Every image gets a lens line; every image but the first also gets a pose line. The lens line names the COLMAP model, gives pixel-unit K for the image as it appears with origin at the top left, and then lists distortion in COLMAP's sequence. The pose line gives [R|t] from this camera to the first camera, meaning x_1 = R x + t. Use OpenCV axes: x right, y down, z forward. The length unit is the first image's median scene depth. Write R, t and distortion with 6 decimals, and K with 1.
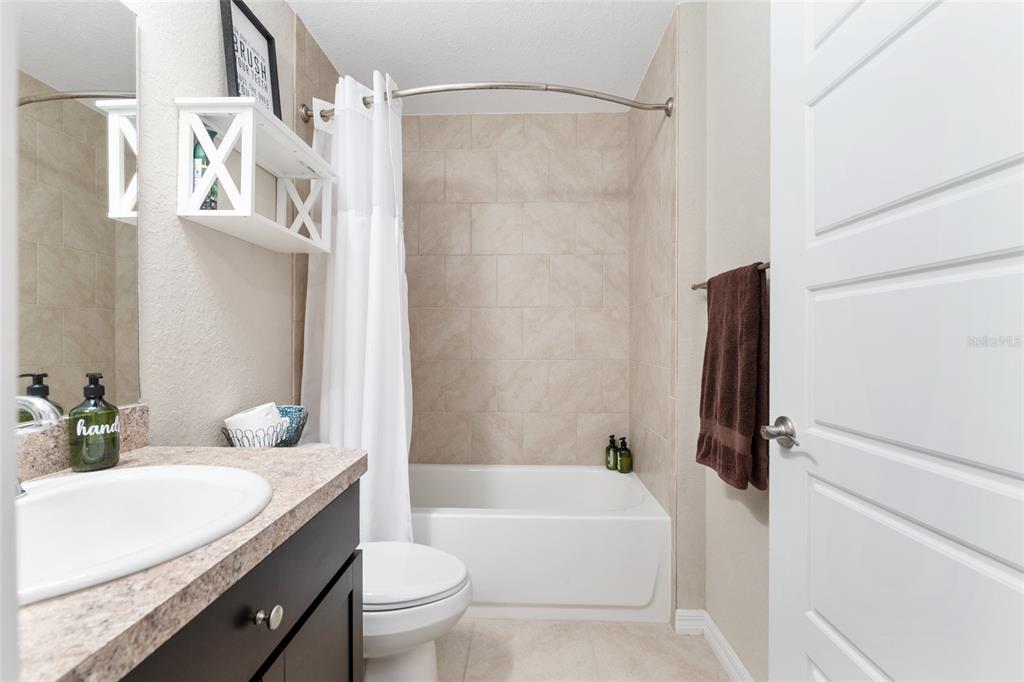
lens RADIAL K [[453.2, 0, 504.1], [0, 453.2, 340.0], [0, 0, 1]] dist [-0.000371, -0.000535]
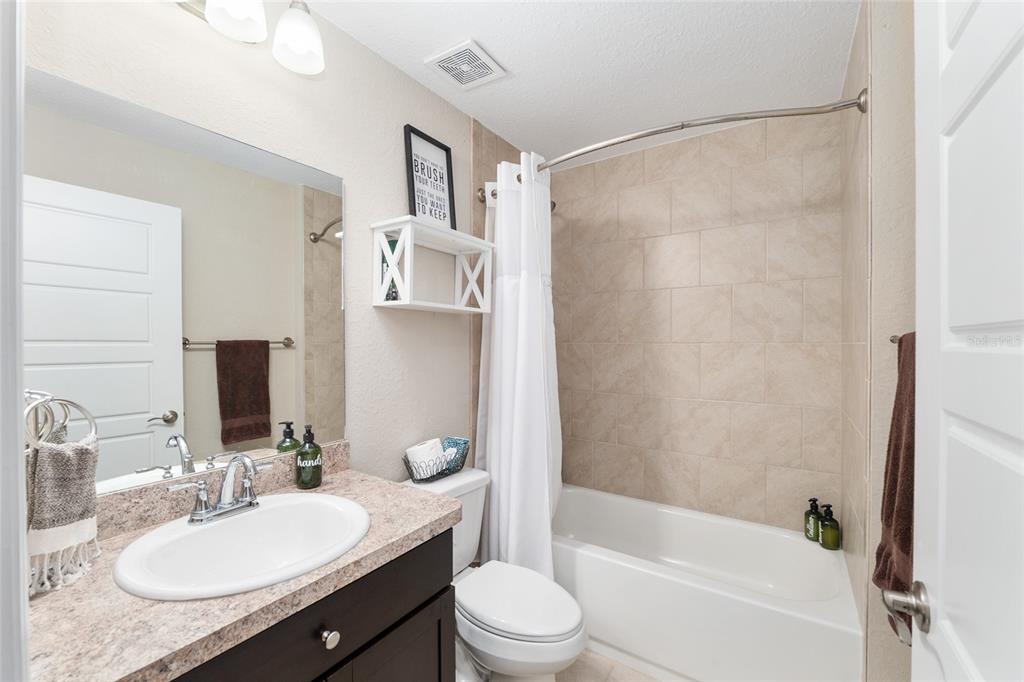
lens RADIAL K [[418.8, 0, 489.6], [0, 418.8, 347.0], [0, 0, 1]] dist [-0.008970, -0.000903]
pose [[0.844798, -0.005974, -0.535052, 0.204570], [0.007052, 0.999975, -0.000030, -0.099455], [0.535039, -0.003748, 0.844819, 0.059204]]
